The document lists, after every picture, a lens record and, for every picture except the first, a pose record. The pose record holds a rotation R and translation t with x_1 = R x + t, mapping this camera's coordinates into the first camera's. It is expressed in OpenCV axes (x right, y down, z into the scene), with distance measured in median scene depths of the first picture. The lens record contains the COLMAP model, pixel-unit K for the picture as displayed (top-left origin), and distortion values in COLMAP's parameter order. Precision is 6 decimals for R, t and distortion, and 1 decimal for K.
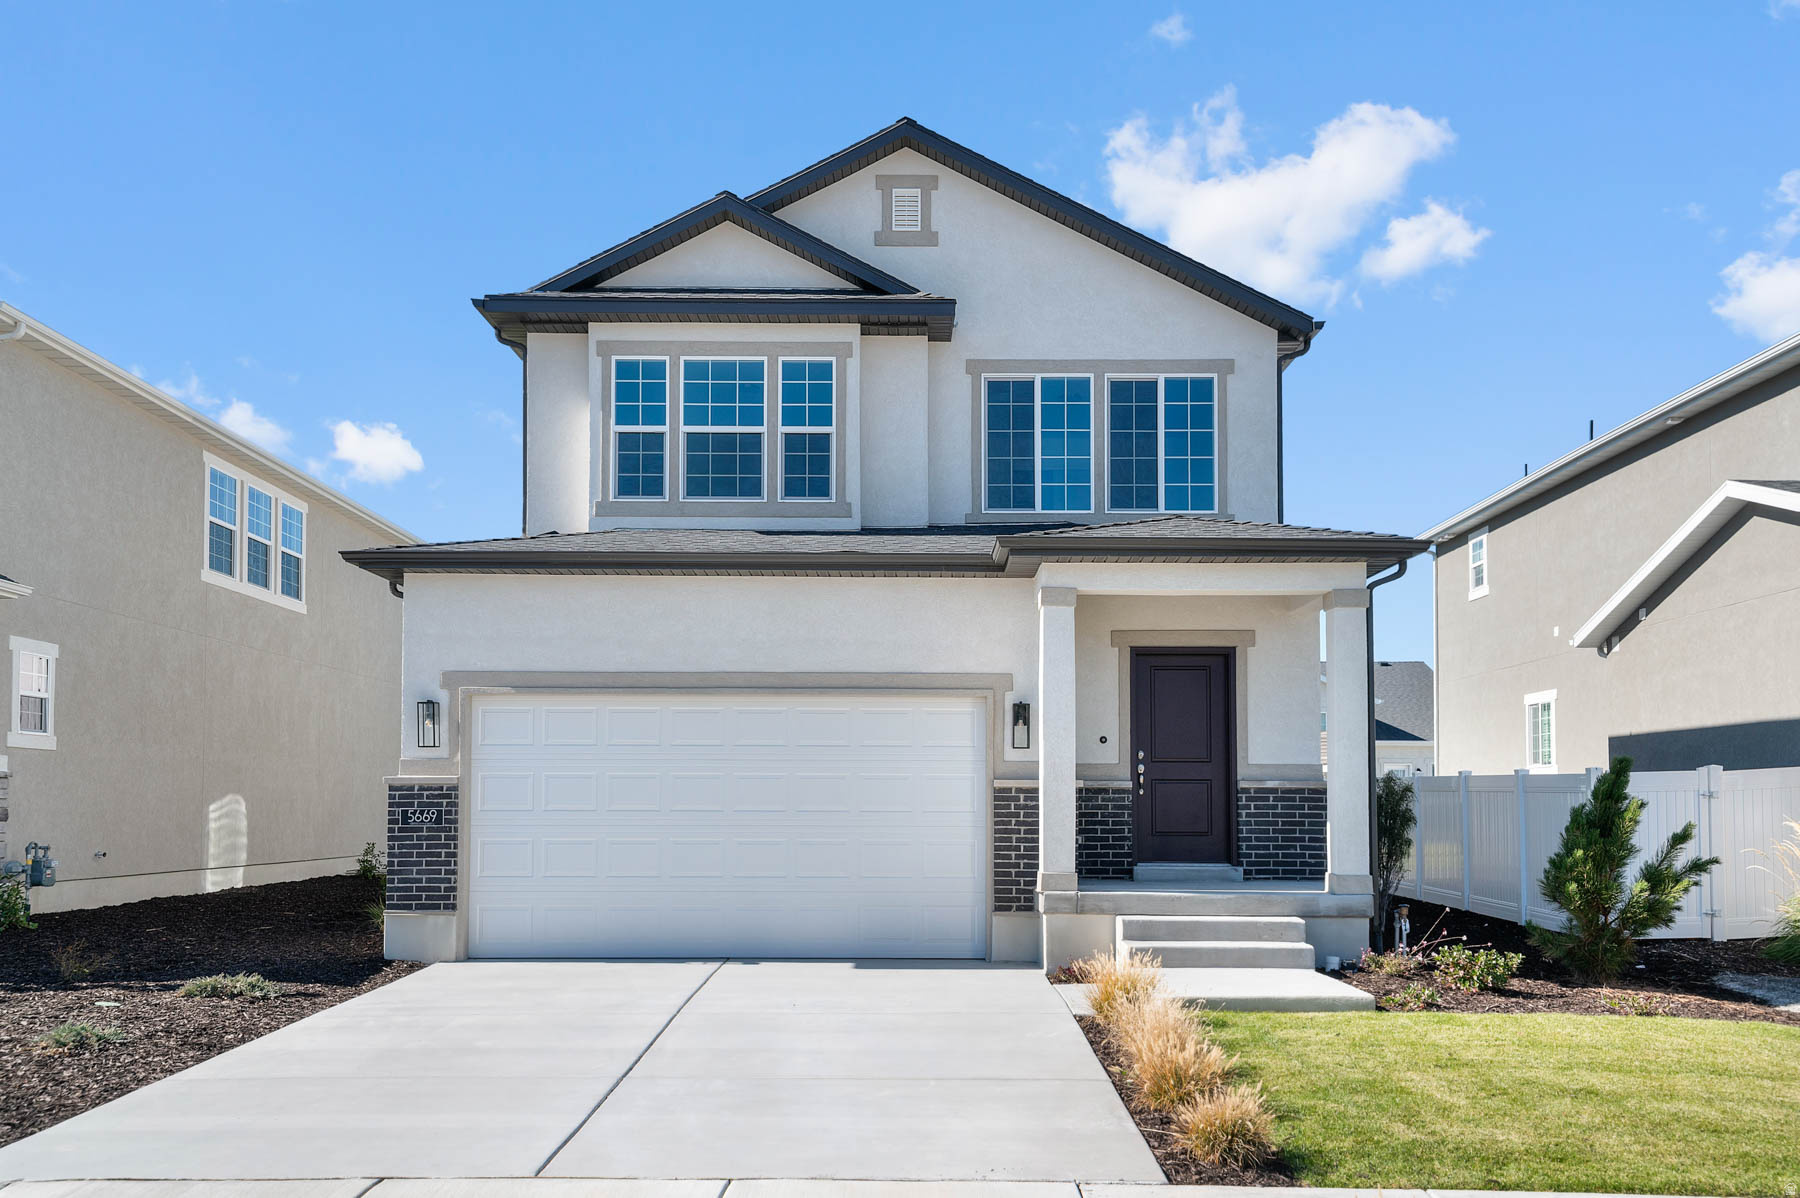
lens RADIAL K [[1516.7, 0, 890.2], [0, 1516.7, 741.8], [0, 0, 1]] dist [0.041915, 0.001612]
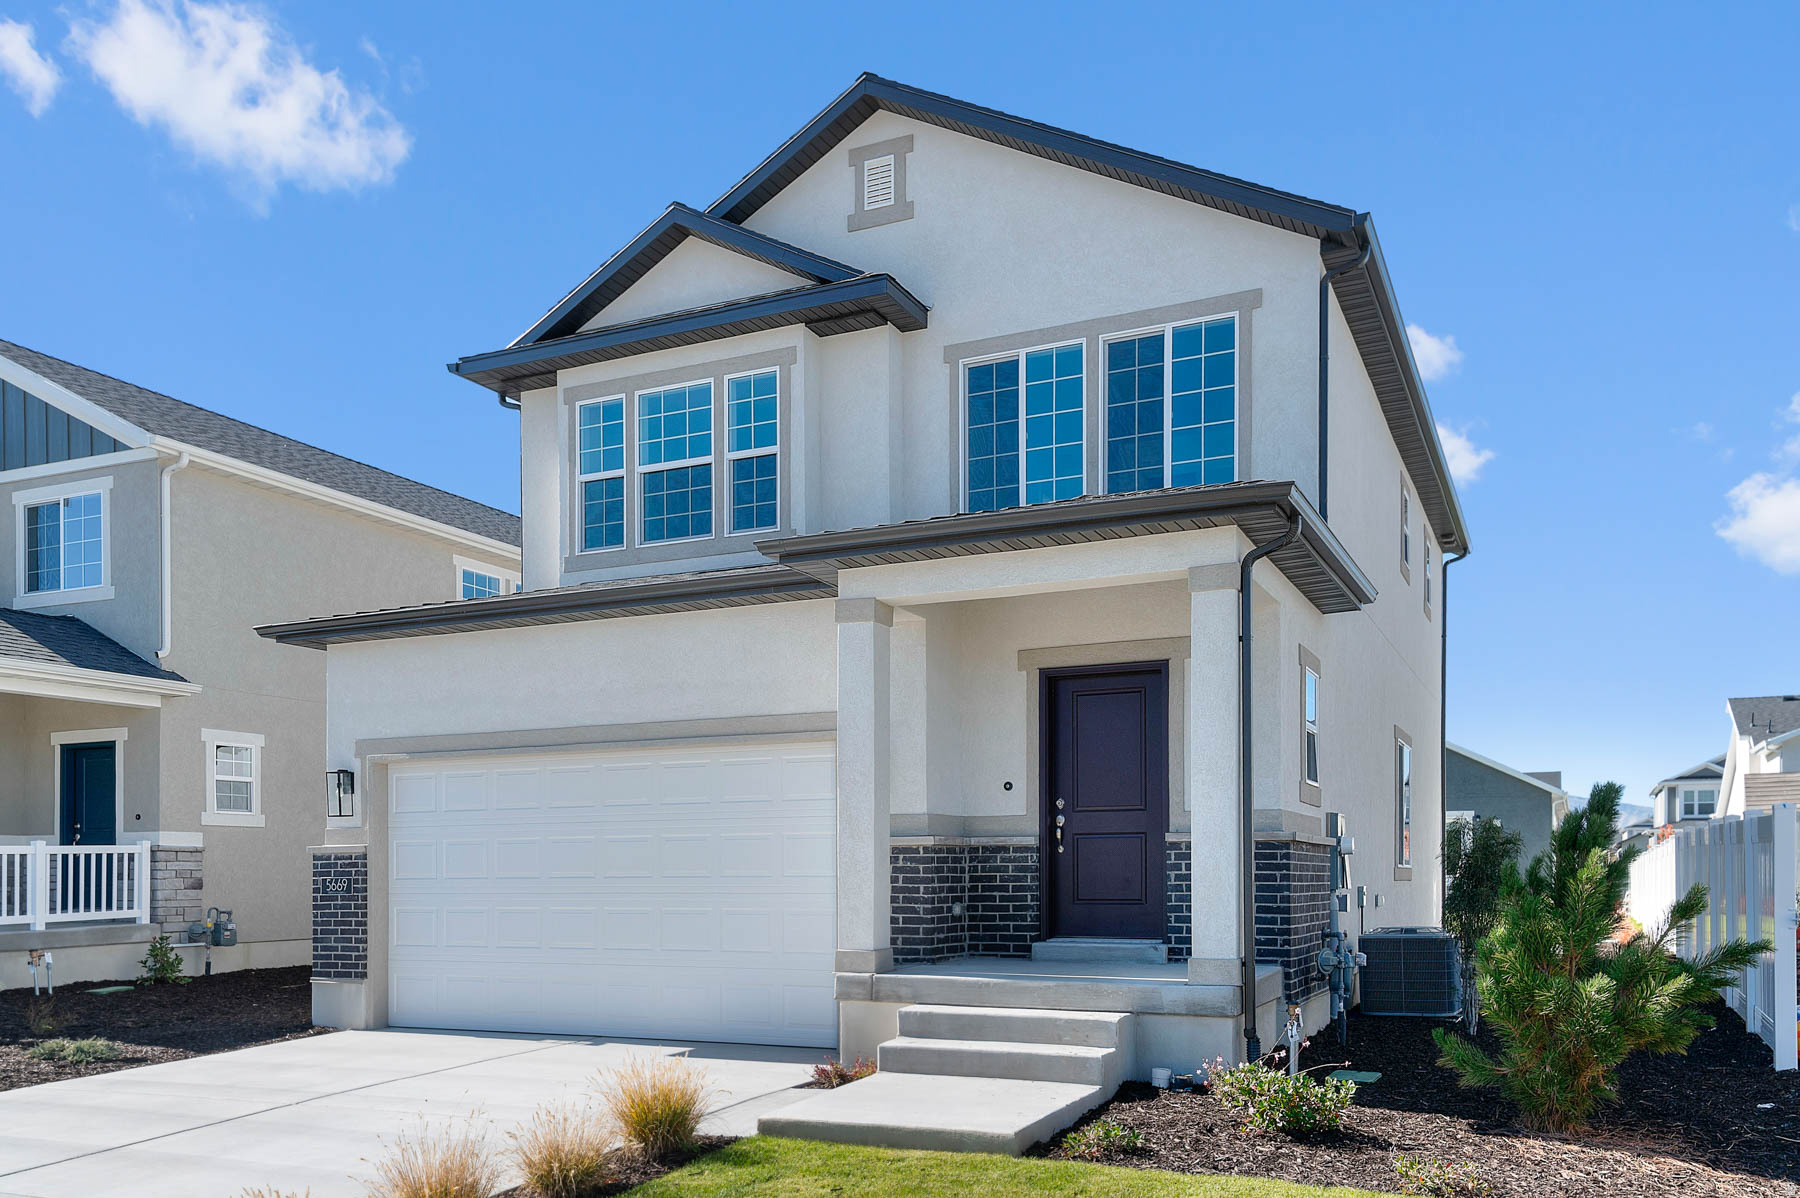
lens RADIAL K [[1411.2, 0, 905.9], [0, 1411.2, 860.7], [0, 0, 1]] dist [0.039233, -0.000303]
pose [[0.907869, -0.012676, -0.419061, 0.375751], [0.028366, 0.999110, 0.031231, 0.012313], [0.418292, -0.040241, 0.907421, 0.266606]]
